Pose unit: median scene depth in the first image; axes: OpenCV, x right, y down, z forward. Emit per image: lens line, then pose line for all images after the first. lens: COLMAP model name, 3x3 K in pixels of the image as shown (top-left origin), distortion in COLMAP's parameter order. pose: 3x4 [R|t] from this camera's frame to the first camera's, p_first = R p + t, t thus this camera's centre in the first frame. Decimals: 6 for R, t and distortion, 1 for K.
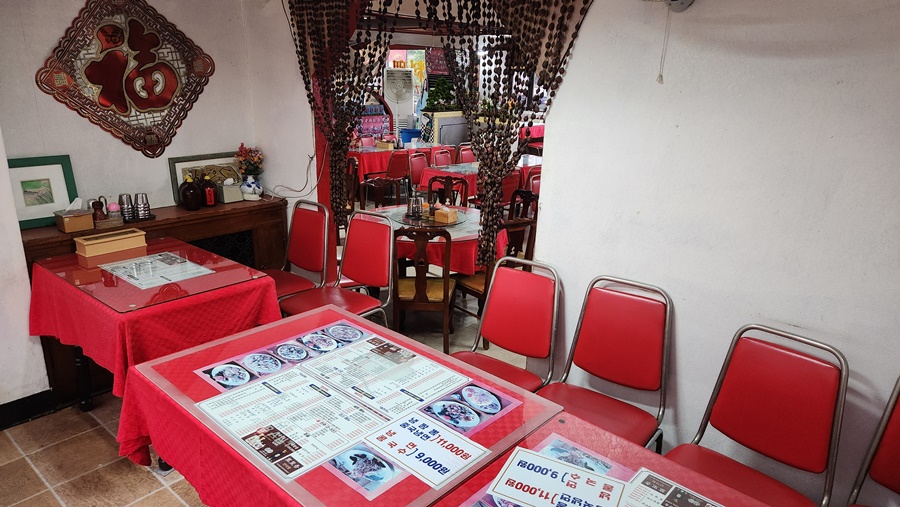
lens RADIAL K [[608.3, 0, 456.2], [0, 608.3, 249.6], [0, 0, 1]] dist [0.078299, -0.075129]
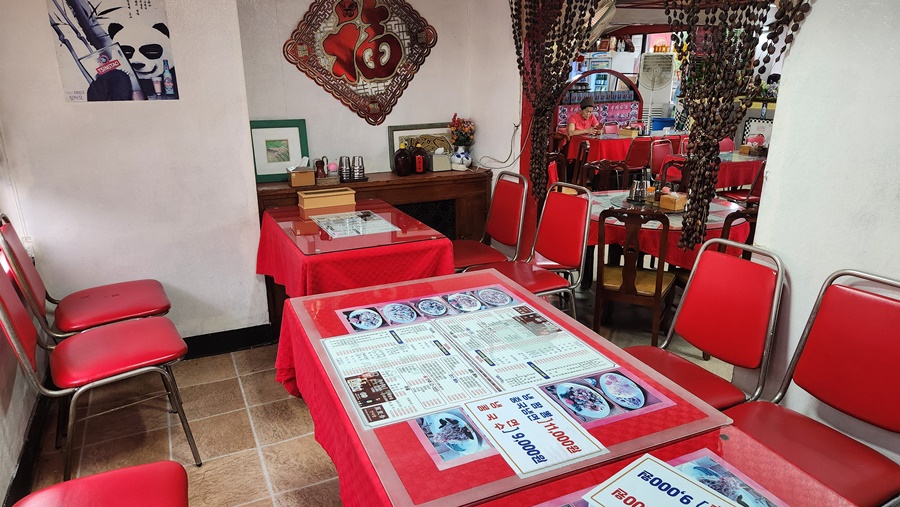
lens RADIAL K [[608.3, 0, 456.2], [0, 608.3, 249.6], [0, 0, 1]] dist [0.078299, -0.075129]
pose [[0.911478, 0.086688, -0.402111, 0.097661], [-0.088156, 0.995995, 0.014892, 0.044894], [0.401792, 0.021875, 0.915470, 0.113427]]
